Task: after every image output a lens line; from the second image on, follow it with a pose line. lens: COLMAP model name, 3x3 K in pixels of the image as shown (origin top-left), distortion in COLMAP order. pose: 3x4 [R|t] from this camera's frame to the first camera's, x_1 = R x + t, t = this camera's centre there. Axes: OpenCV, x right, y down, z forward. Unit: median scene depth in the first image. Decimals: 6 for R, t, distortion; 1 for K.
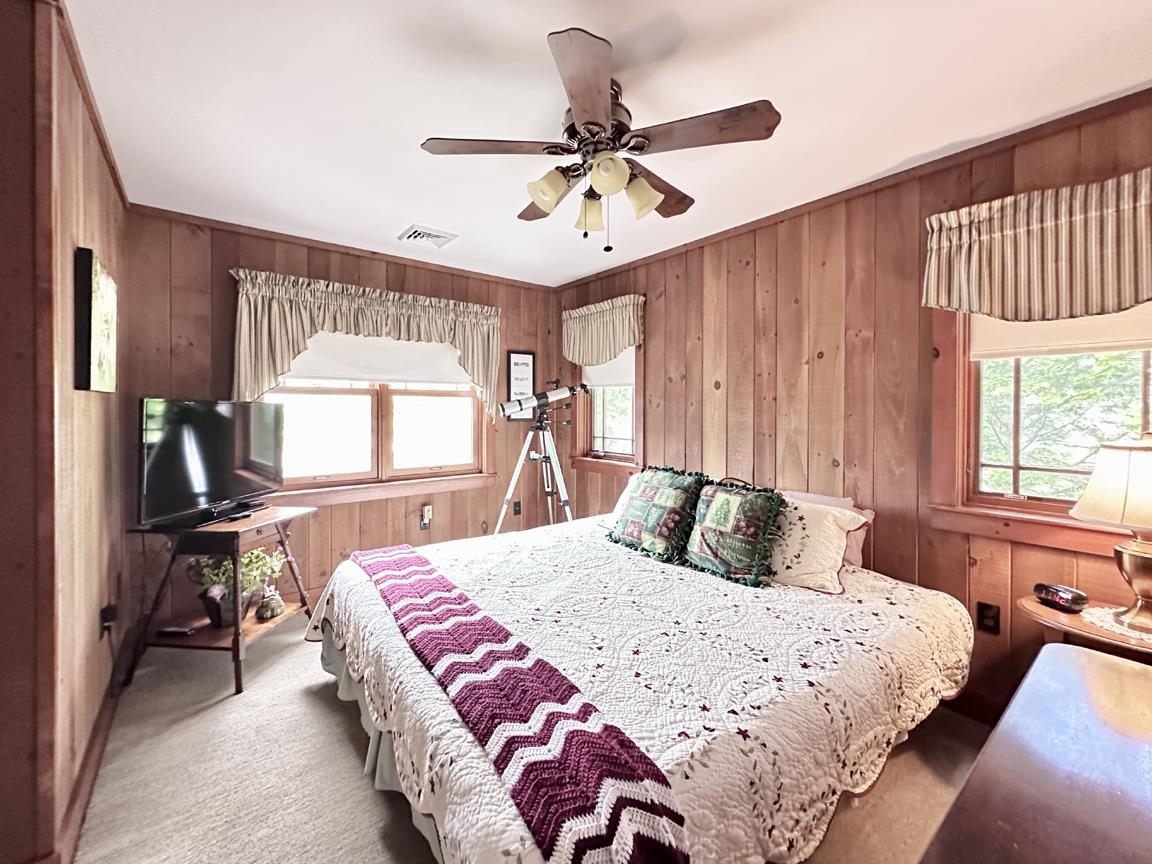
lens RADIAL K [[466.3, 0, 575.4], [0, 466.3, 416.3], [0, 0, 1]] dist [-0.000533, 0.000044]
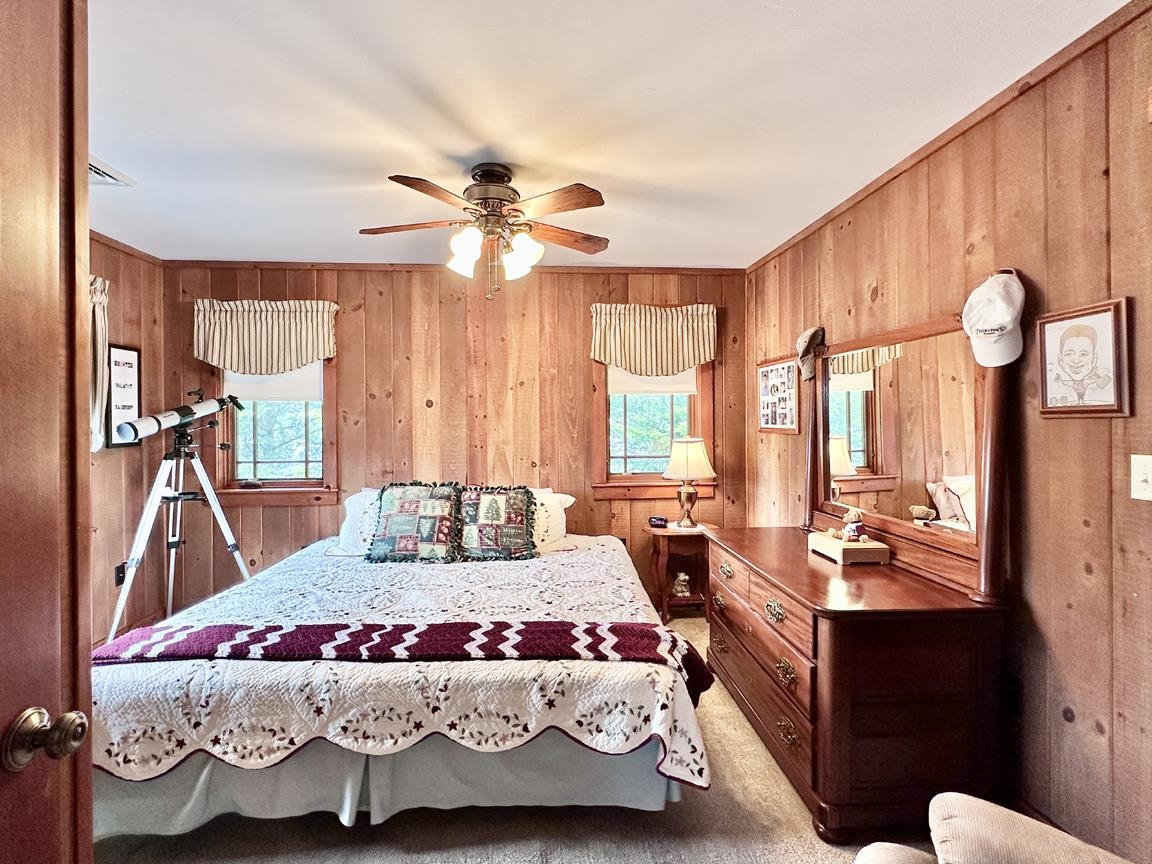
lens RADIAL K [[532.2, 0, 576.0], [0, 532.2, 432.0], [0, 0, 1]] dist [0.000174, -0.000136]
pose [[0.574410, -0.025245, 0.818179, -0.646547], [0.022801, 0.999630, 0.014837, -0.014055], [-0.818250, 0.010133, 0.574773, 0.011362]]
